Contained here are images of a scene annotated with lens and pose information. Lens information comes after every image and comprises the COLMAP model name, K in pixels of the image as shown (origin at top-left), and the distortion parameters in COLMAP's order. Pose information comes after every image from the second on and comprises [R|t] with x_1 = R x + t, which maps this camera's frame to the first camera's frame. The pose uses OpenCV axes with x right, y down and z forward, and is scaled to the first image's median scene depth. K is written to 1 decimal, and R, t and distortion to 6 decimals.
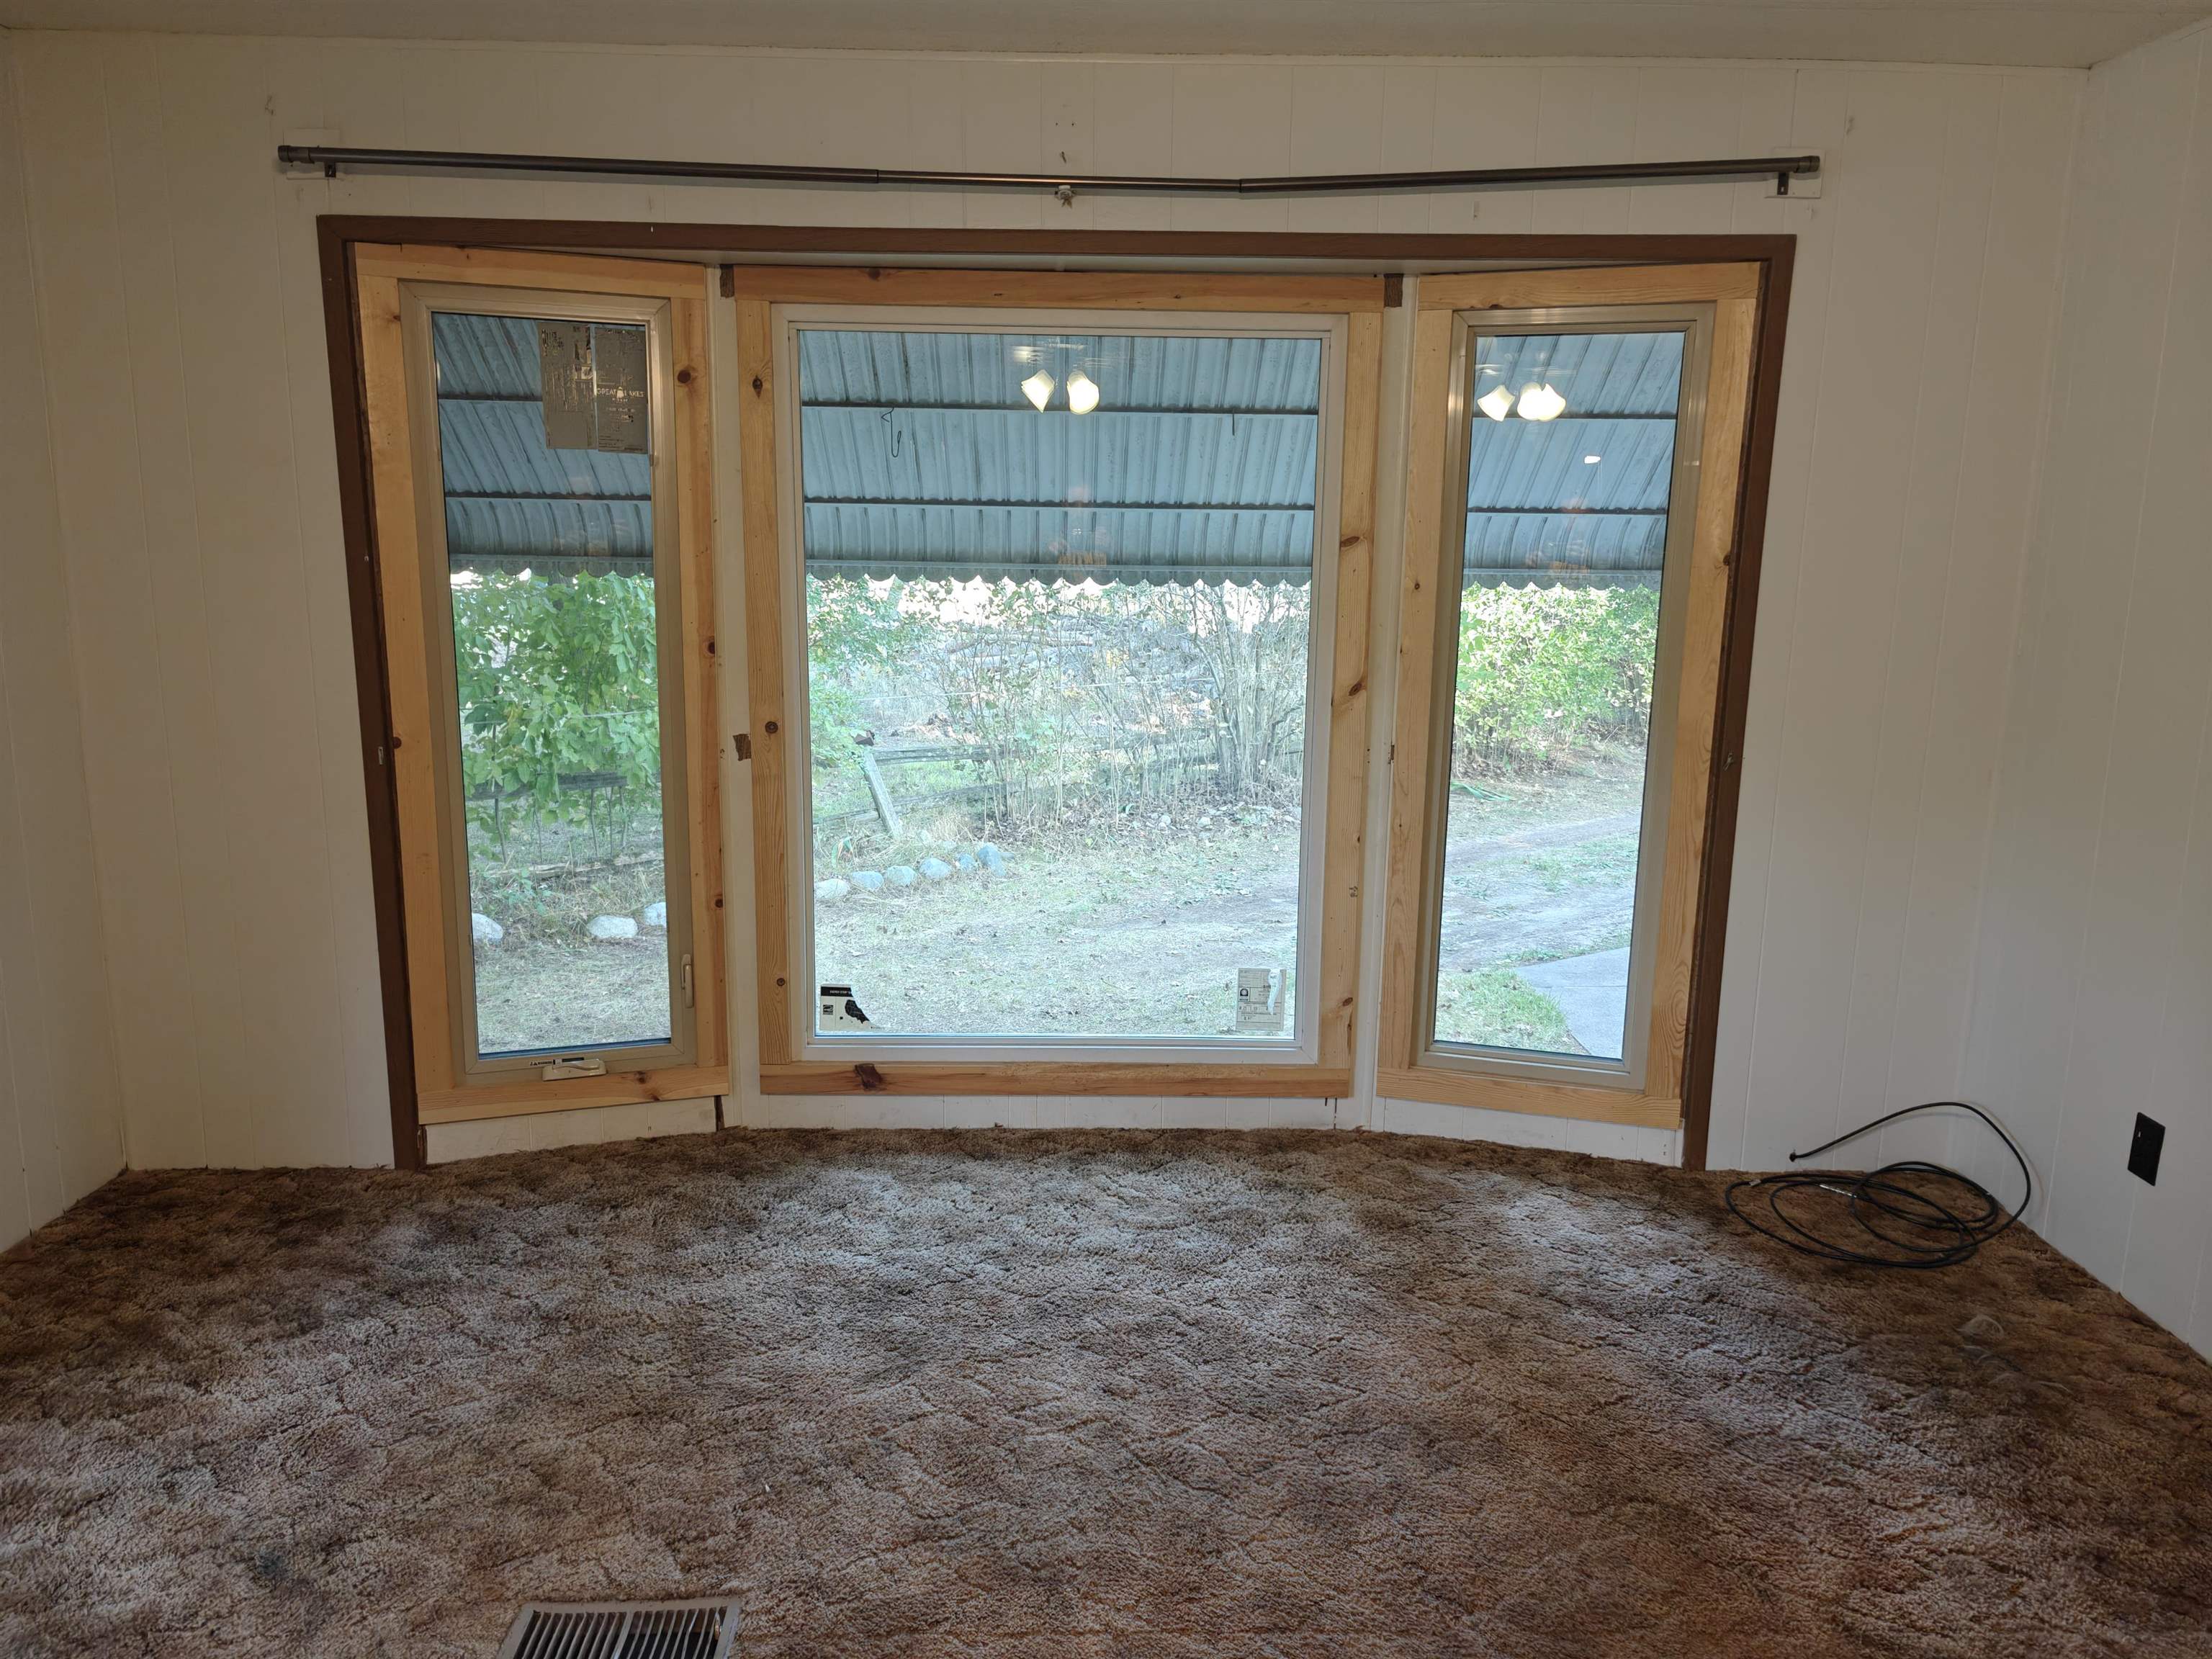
lens RADIAL K [[1493.5, 0, 1106.0], [0, 1493.5, 829.5], [0, 0, 1]] dist [0.028689, -0.000109]
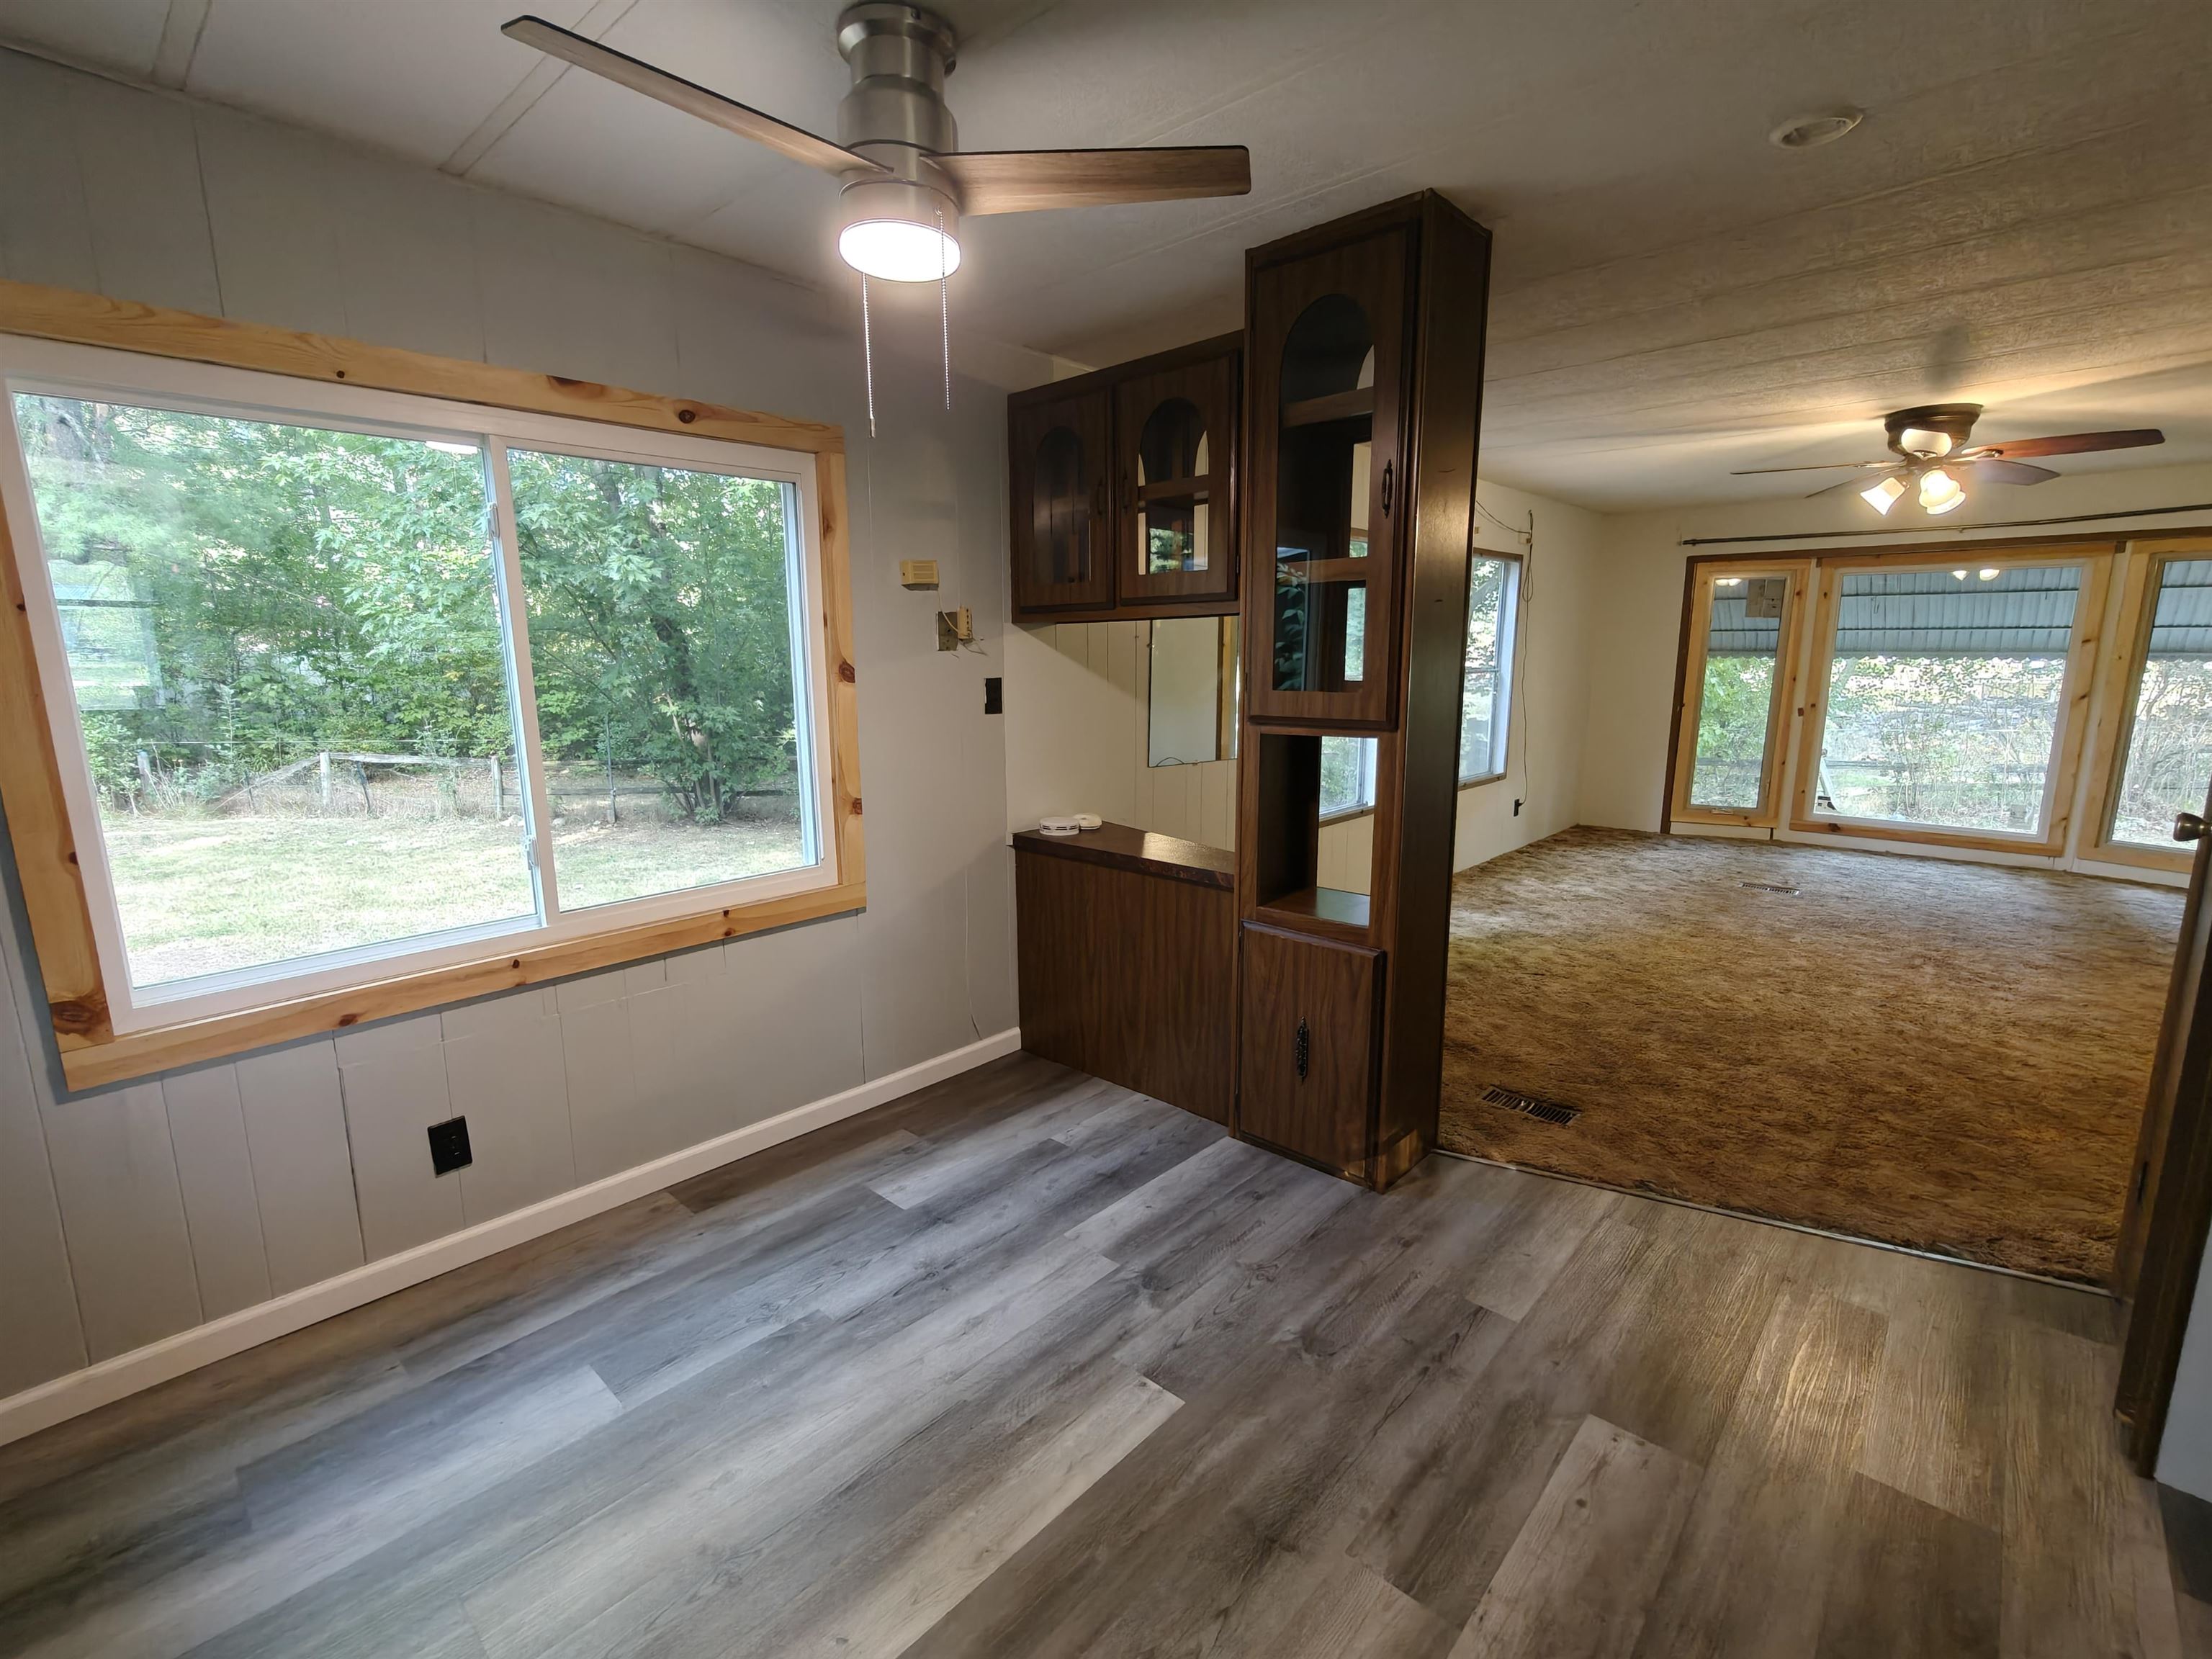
lens RADIAL K [[1000.7, 0, 1106.0], [0, 1000.7, 829.5], [0, 0, 1]] dist [0.001788, 0.000324]
pose [[0.723600, 0.110398, -0.681334, 0.147527], [-0.118085, 0.992373, 0.035385, 0.273009], [0.680044, 0.054851, 0.731117, -1.418842]]
